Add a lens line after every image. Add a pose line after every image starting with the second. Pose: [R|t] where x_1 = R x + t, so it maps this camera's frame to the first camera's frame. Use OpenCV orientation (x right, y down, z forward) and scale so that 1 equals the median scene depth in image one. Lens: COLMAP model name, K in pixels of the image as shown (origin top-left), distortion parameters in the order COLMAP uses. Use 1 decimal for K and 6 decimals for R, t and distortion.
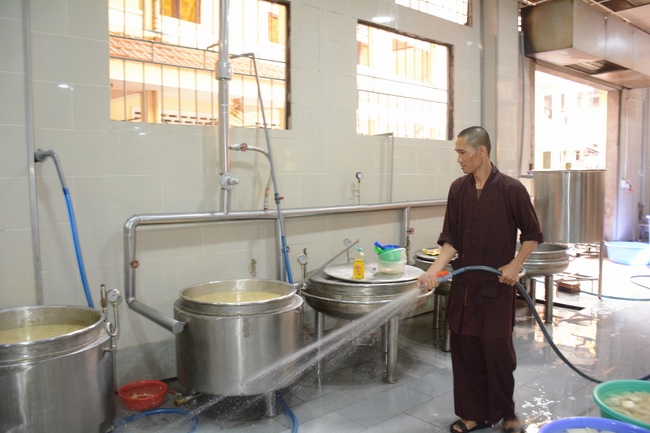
lens RADIAL K [[515.1, 0, 325.1], [0, 515.1, 217.4], [0, 0, 1]] dist [-0.085176, 0.018978]
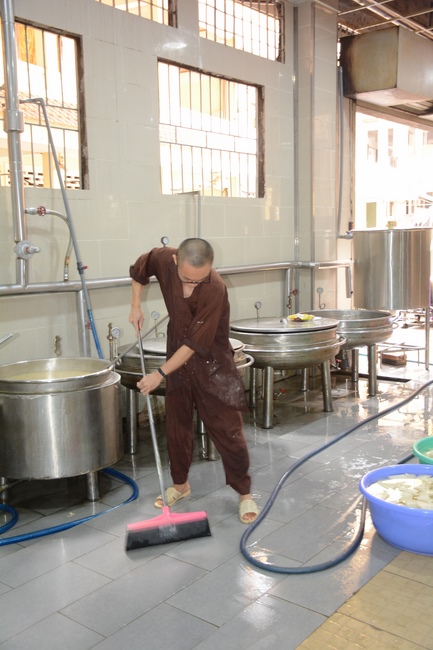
lens RADIAL K [[669.7, 0, 215.8], [0, 669.7, 323.1], [0, 0, 1]] dist [0.080217, 0.000000]
pose [[0.982724, -0.037400, 0.181259, -0.059547], [0.028761, 0.998332, 0.050057, 0.005670], [-0.182829, -0.043979, 0.982161, -0.156904]]
